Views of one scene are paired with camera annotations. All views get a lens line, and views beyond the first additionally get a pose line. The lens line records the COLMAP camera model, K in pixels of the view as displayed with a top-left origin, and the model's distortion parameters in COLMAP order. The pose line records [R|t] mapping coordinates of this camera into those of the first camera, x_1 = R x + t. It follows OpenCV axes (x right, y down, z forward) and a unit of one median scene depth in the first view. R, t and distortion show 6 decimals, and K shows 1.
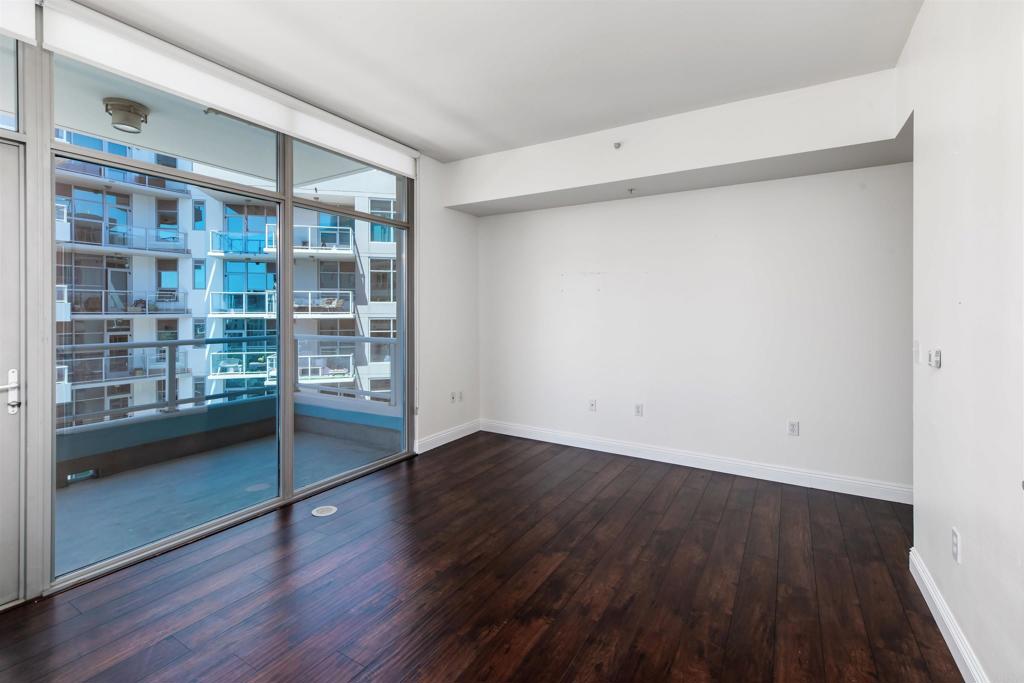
lens RADIAL K [[453.6, 0, 516.7], [0, 453.6, 313.3], [0, 0, 1]] dist [0.003615, 0.000262]
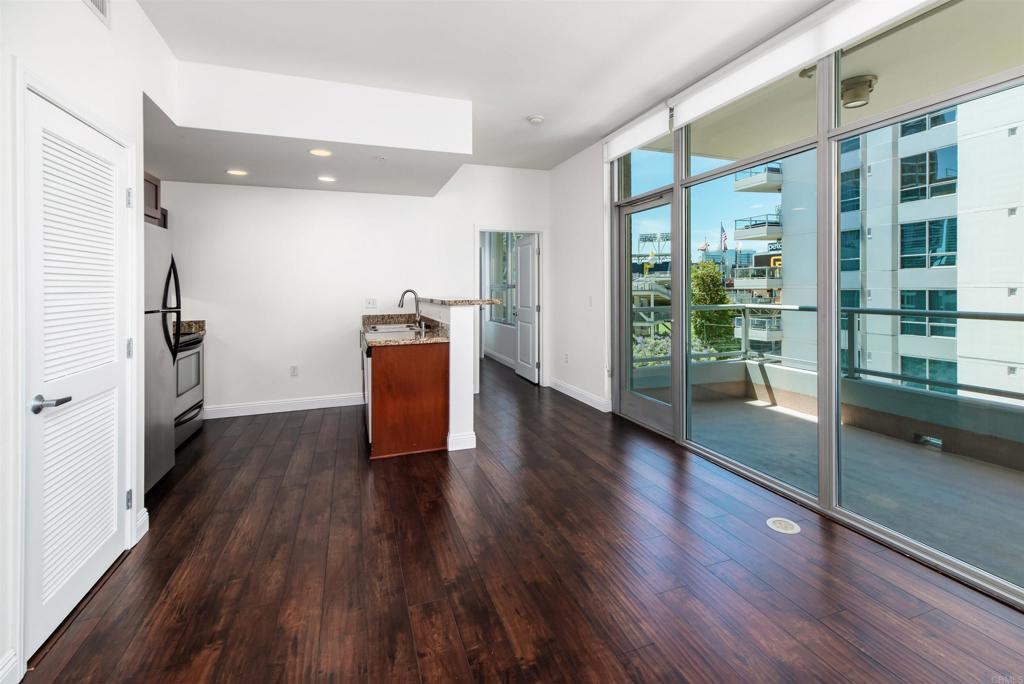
lens RADIAL K [[453.1, 0, 518.4], [0, 453.1, 291.3], [0, 0, 1]] dist [0.002082, 0.000410]
pose [[-0.626928, 0.012487, -0.778977, 0.423569], [0.009445, 0.999920, 0.008428, 0.008933], [0.779020, -0.002073, -0.626996, 0.987002]]
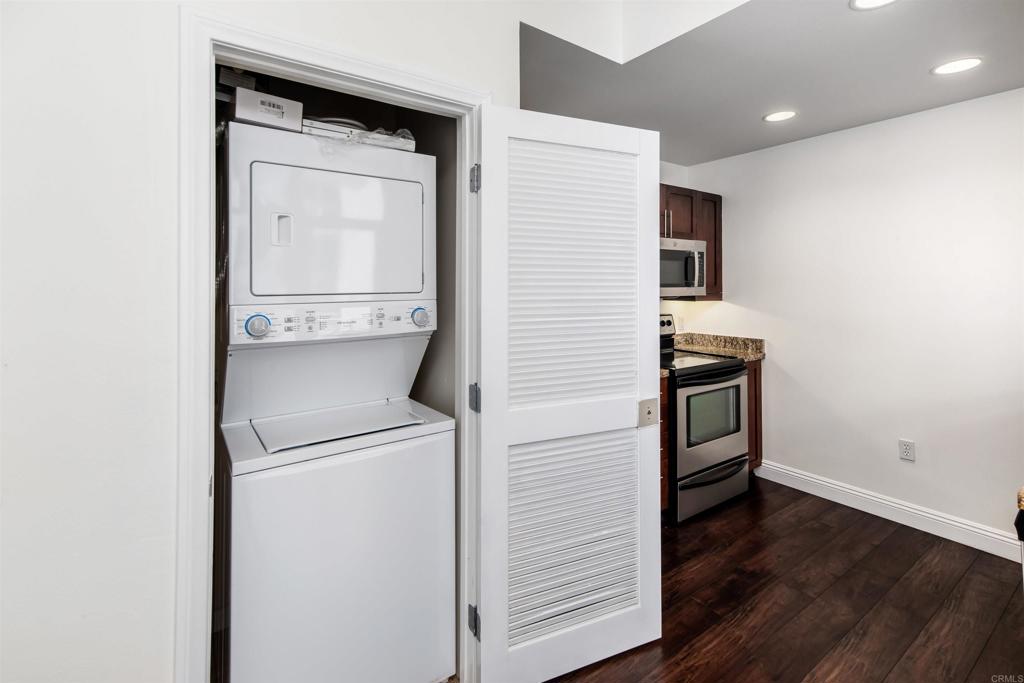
lens RADIAL K [[468.5, 0, 511.8], [0, 468.5, 275.9], [0, 0, 1]] dist [0.003923, 0.000793]
pose [[-0.914392, 0.009228, 0.404724, 0.051451], [0.002450, 0.999848, -0.017261, -0.020947], [-0.404821, -0.014792, -0.914276, 0.555435]]
